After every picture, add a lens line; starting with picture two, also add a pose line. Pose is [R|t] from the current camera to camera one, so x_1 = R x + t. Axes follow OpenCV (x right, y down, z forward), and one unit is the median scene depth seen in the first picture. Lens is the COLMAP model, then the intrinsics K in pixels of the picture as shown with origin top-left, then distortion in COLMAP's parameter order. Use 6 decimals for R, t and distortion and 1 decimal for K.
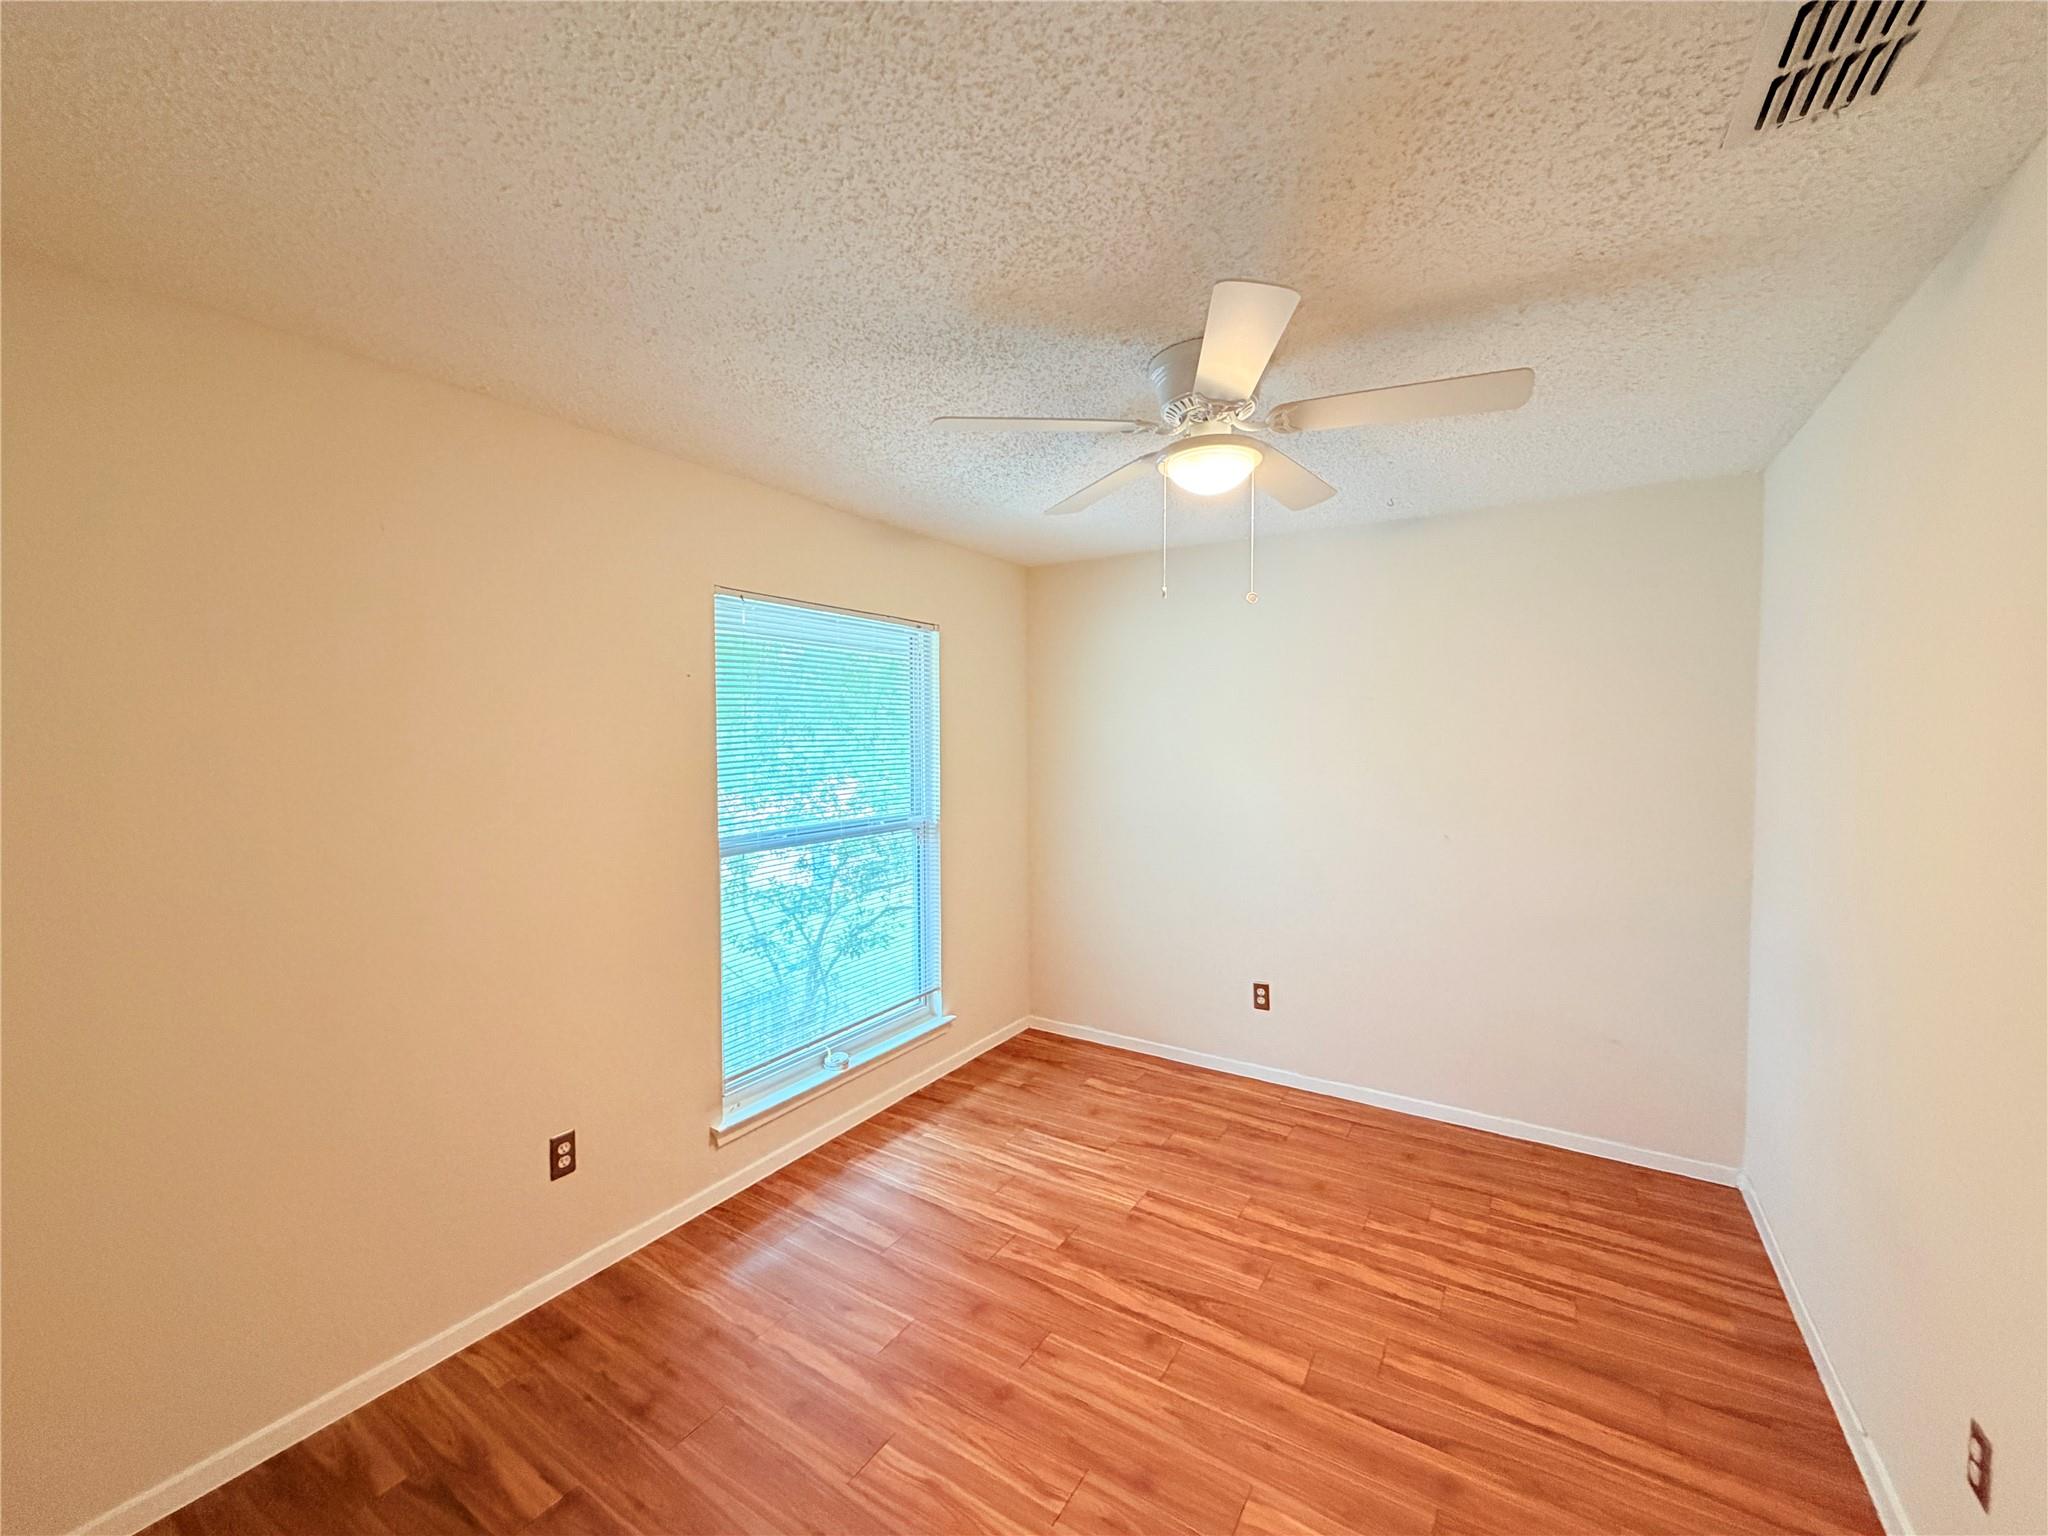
lens RADIAL K [[820.2, 0, 1020.4], [0, 820.2, 767.8], [0, 0, 1]] dist [0.000945, 0.000277]
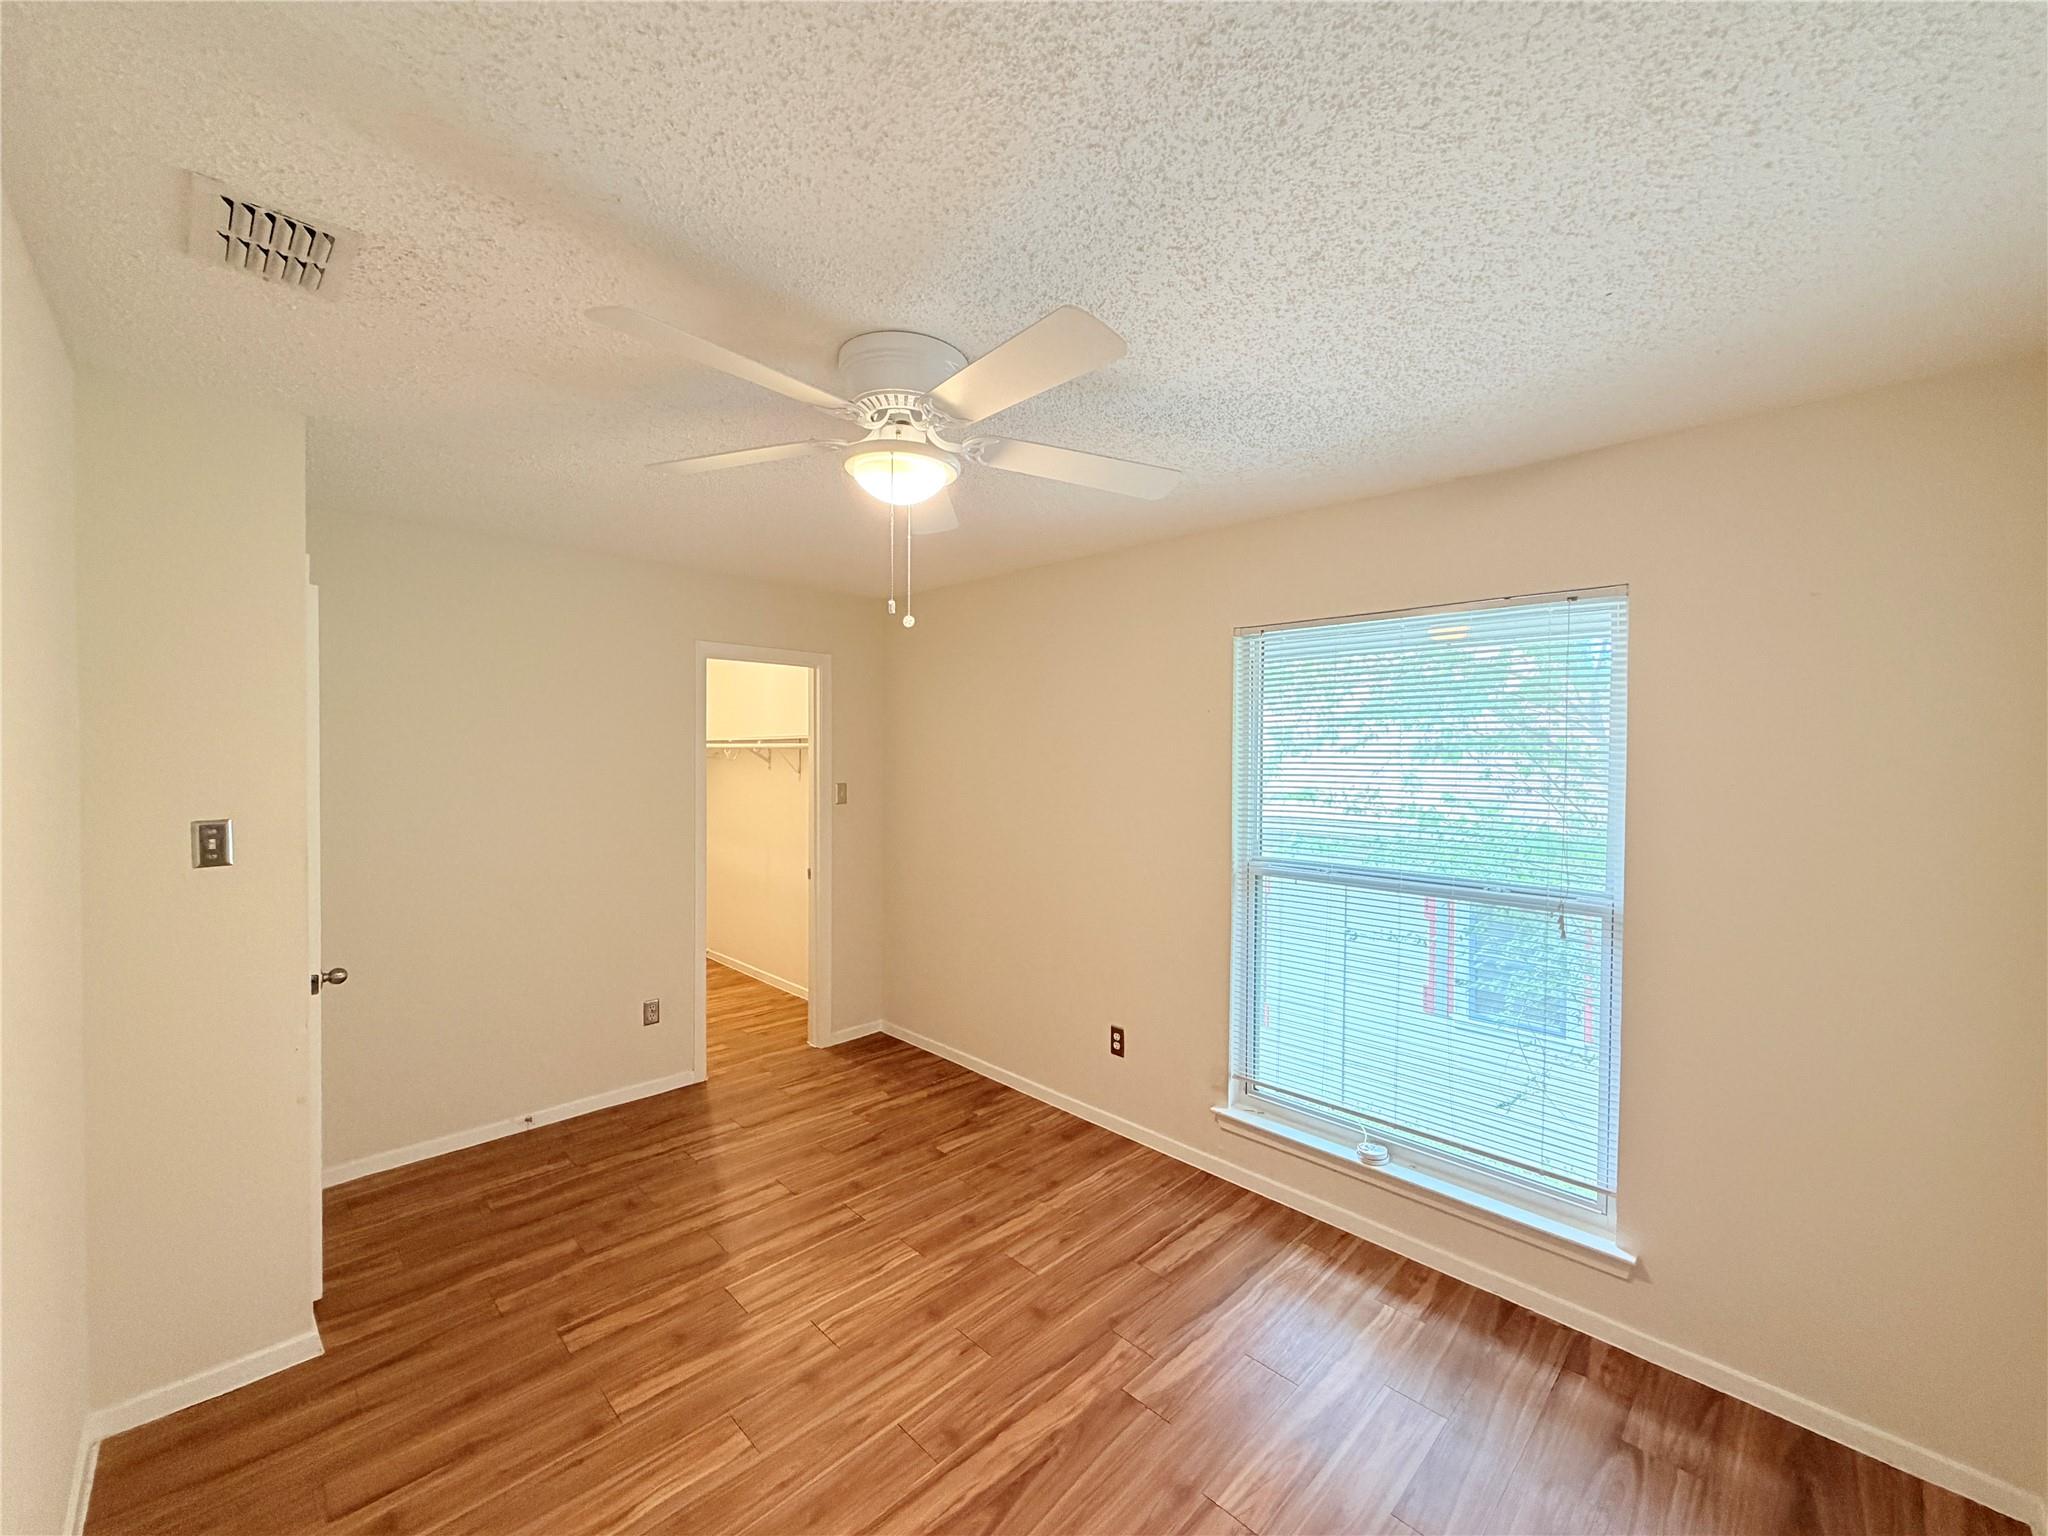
lens RADIAL K [[820.2, 0, 1020.4], [0, 820.2, 767.8], [0, 0, 1]] dist [0.000945, 0.000277]
pose [[-0.221869, 0.014515, -0.974968, 0.786242], [-0.046263, 0.998606, 0.025395, -0.047421], [0.973978, 0.050740, -0.220888, 0.960005]]
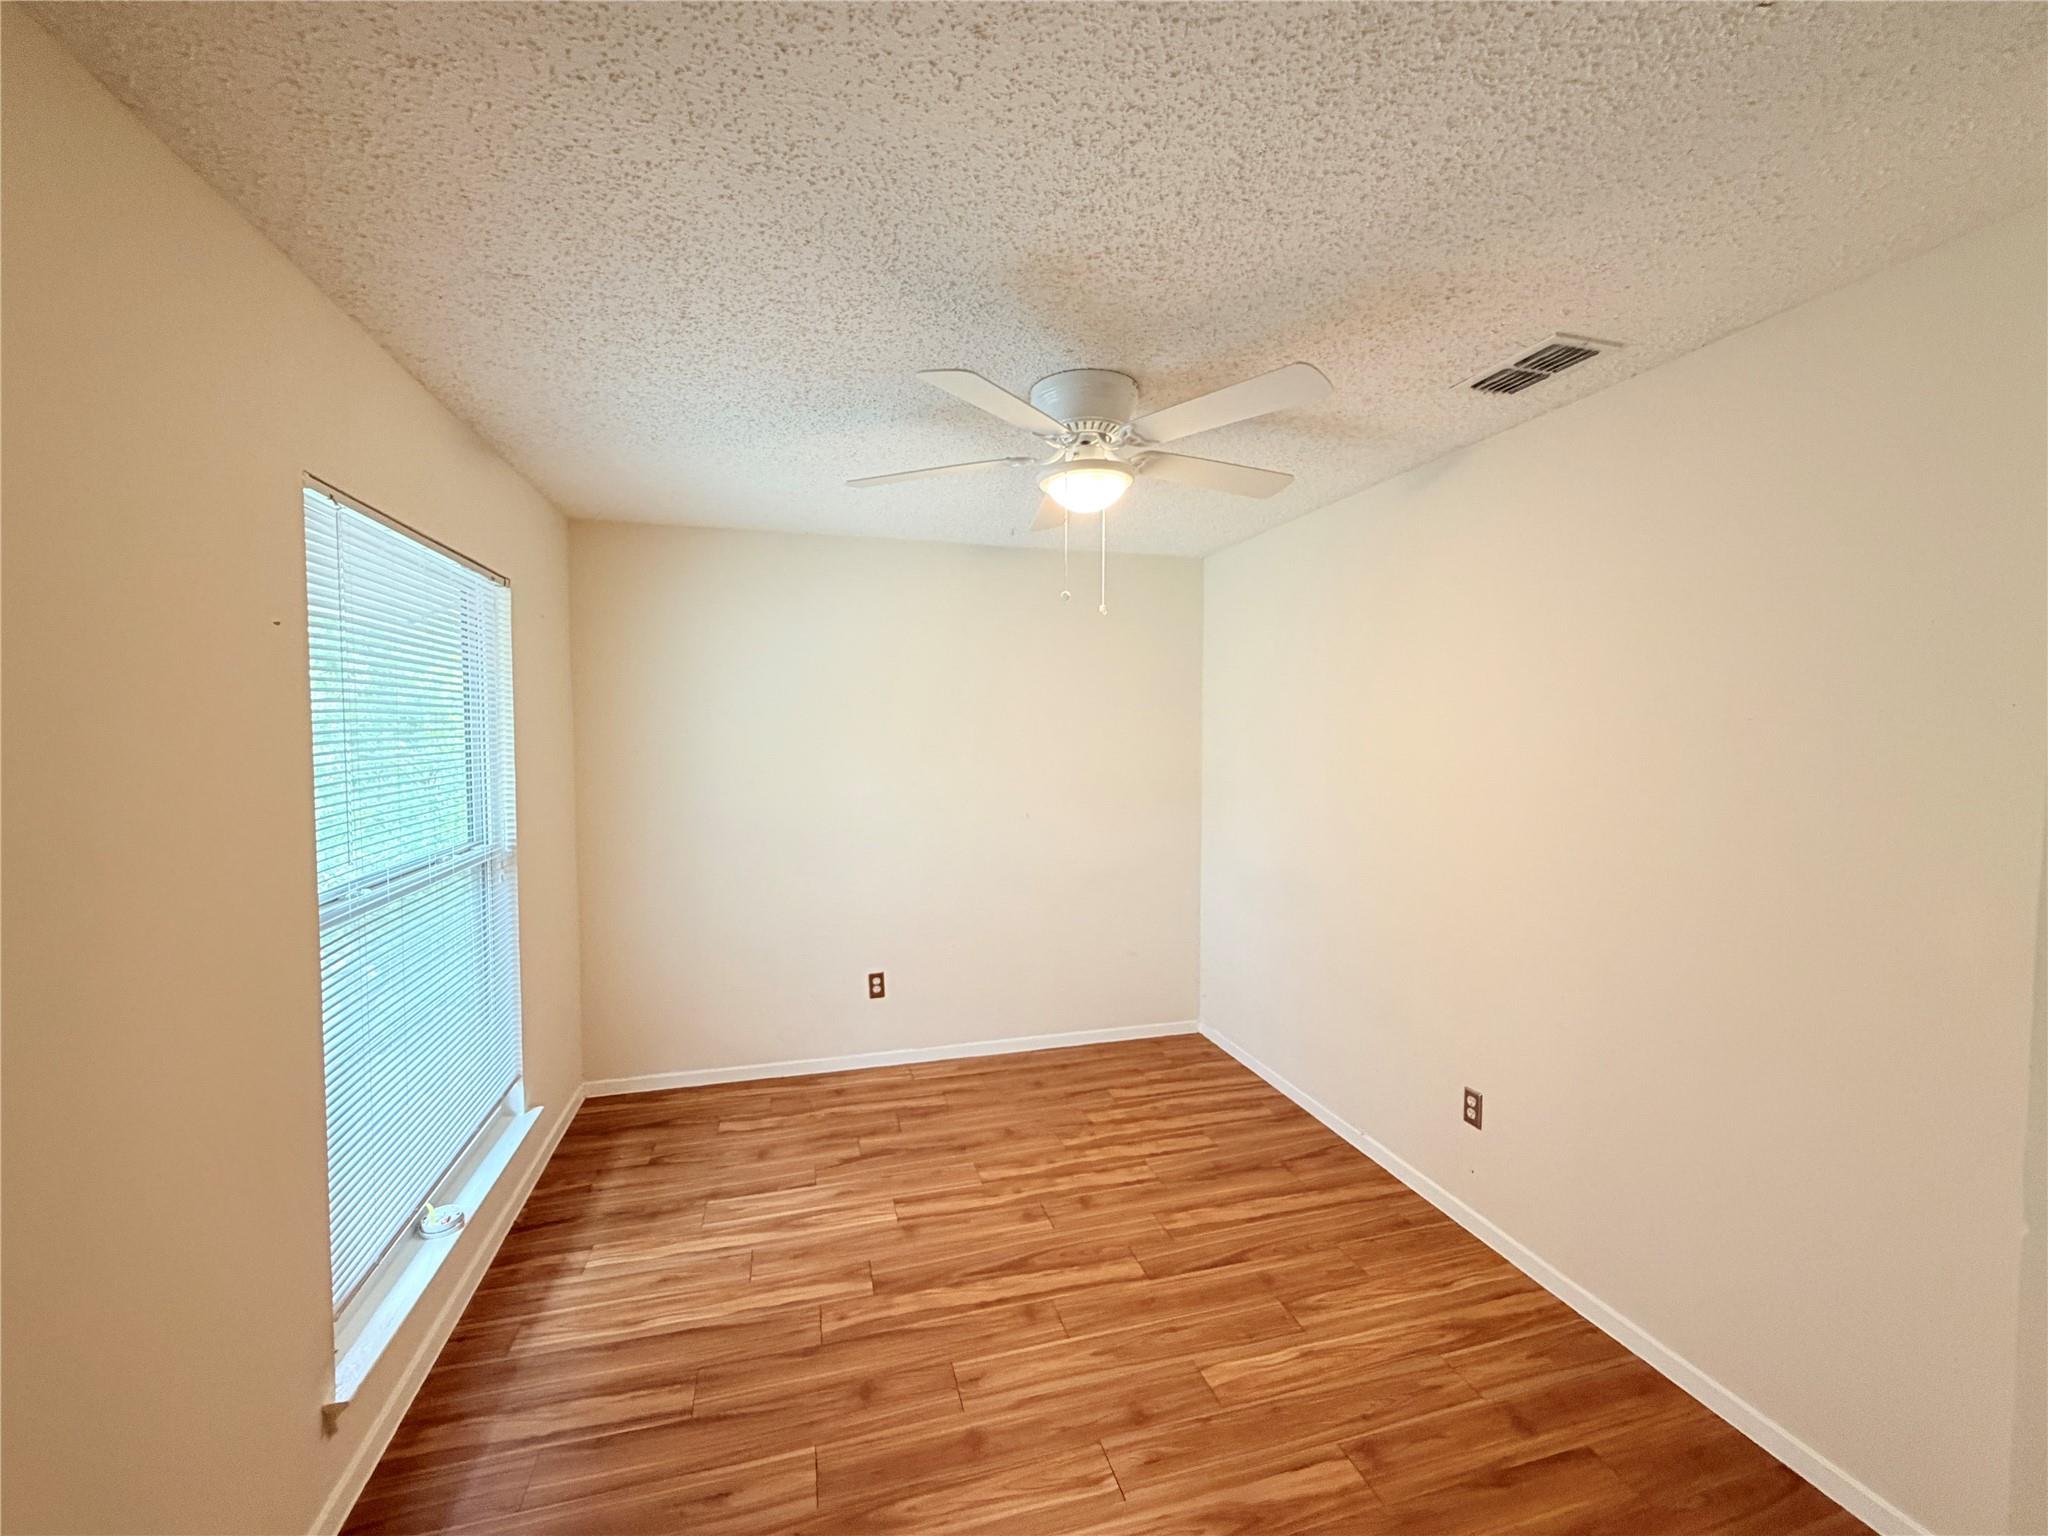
lens RADIAL K [[820.2, 0, 1020.4], [0, 820.2, 767.8], [0, 0, 1]] dist [0.000945, 0.000277]
pose [[0.666165, -0.030453, 0.745182, -0.467516], [0.027868, 0.999485, 0.015933, -0.007999], [-0.745283, 0.010152, 0.666670, 0.239655]]
